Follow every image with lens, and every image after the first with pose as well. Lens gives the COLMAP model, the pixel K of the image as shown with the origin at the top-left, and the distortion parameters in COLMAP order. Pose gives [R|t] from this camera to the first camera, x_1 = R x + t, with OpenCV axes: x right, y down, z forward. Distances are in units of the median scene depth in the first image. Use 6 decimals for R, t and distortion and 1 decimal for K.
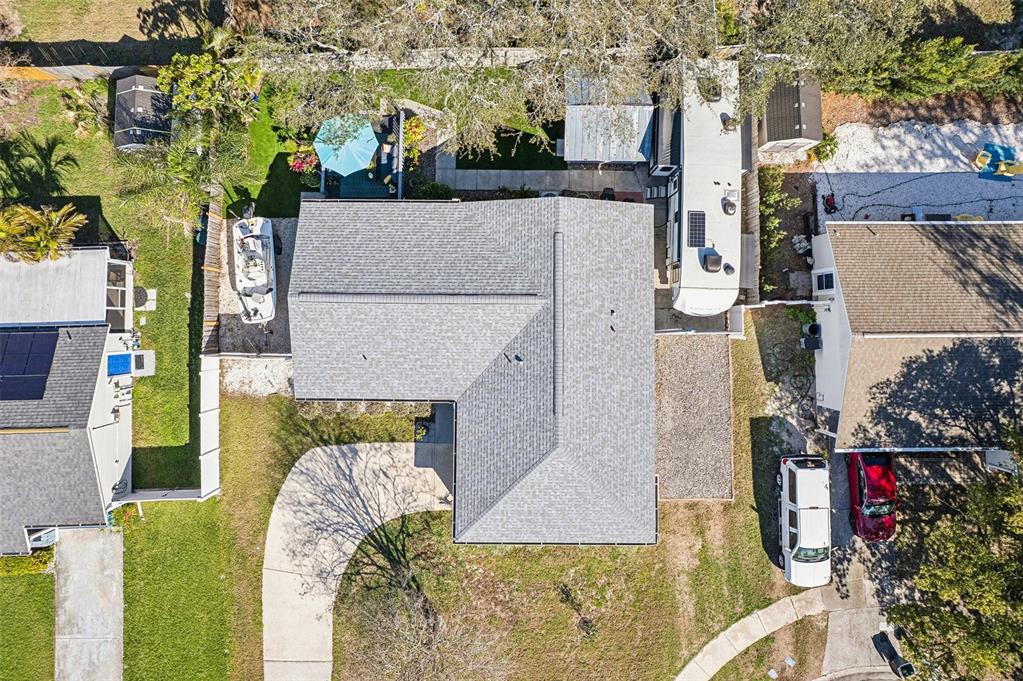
lens RADIAL K [[702.9, 0, 507.6], [0, 702.9, 242.2], [0, 0, 1]] dist [-0.081195, 0.084375]
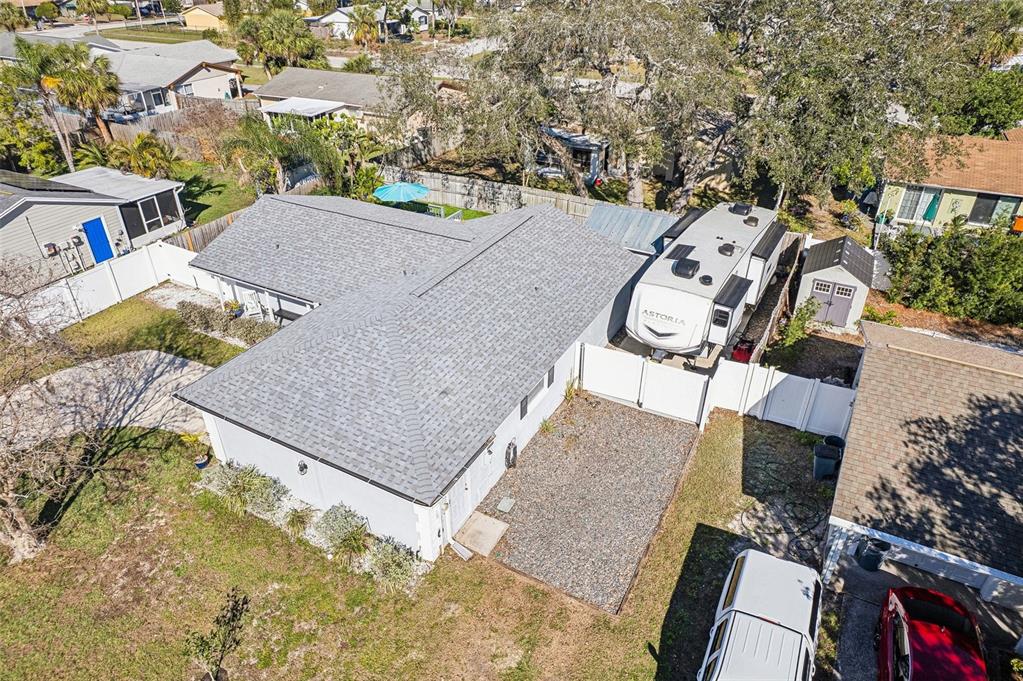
lens RADIAL K [[651.4, 0, 511.5], [0, 651.4, 340.5], [0, 0, 1]] dist [-0.085573, 0.077309]
pose [[0.881609, 0.244307, -0.403831, 0.401675], [-0.468895, 0.551024, -0.690297, 0.623323], [0.053877, 0.797926, 0.600342, 0.572334]]
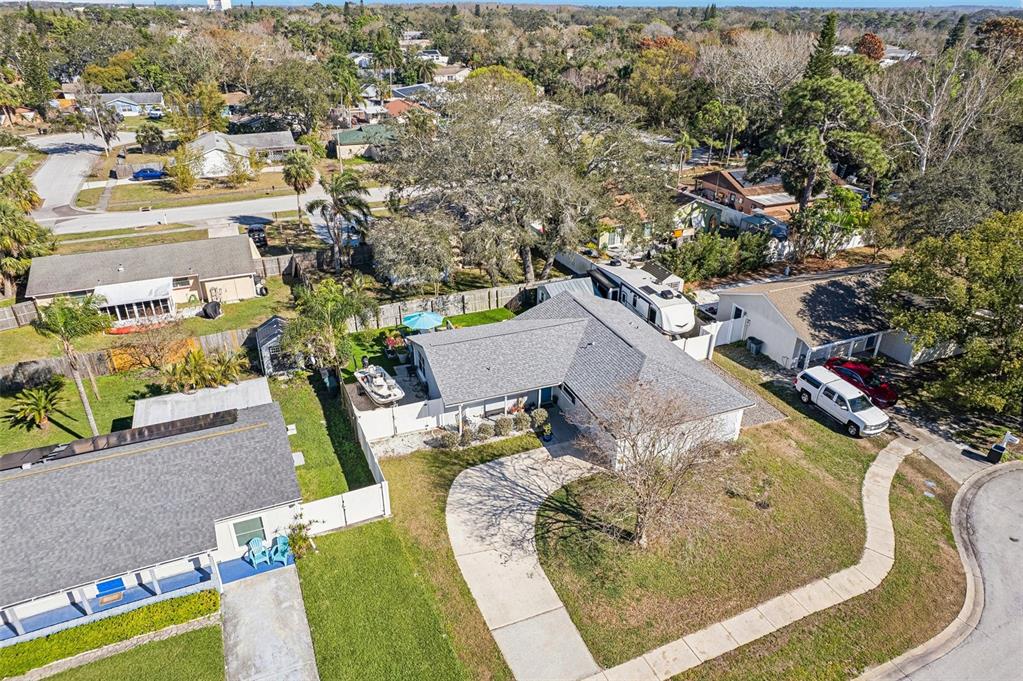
lens RADIAL K [[654.7, 0, 511.4], [0, 654.7, 299.7], [0, 0, 1]] dist [-0.065684, 0.077179]
pose [[0.926868, -0.143582, 0.346842, -0.541092], [0.372572, 0.464796, -0.803215, 1.053234], [-0.045883, 0.873698, 0.484300, 0.259581]]
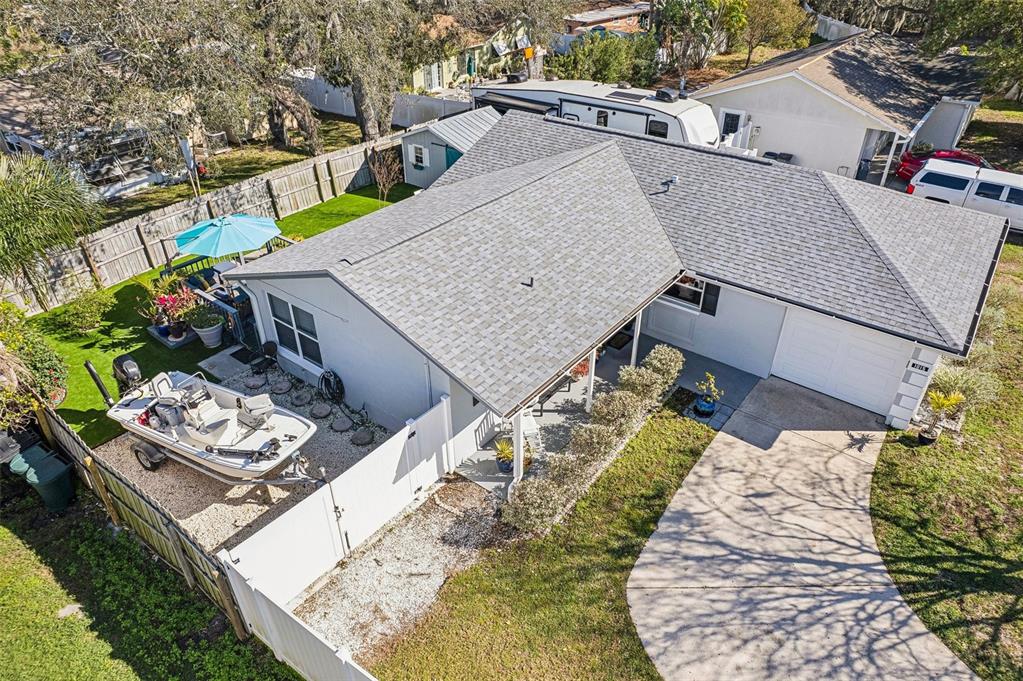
lens RADIAL K [[651.4, 0, 511.5], [0, 651.4, 340.5], [0, 0, 1]] dist [-0.085573, 0.077309]
pose [[0.610796, -0.439342, 0.658715, -0.497161], [0.787874, 0.419855, -0.450529, 0.355865], [-0.078628, 0.794166, 0.602592, 0.707057]]
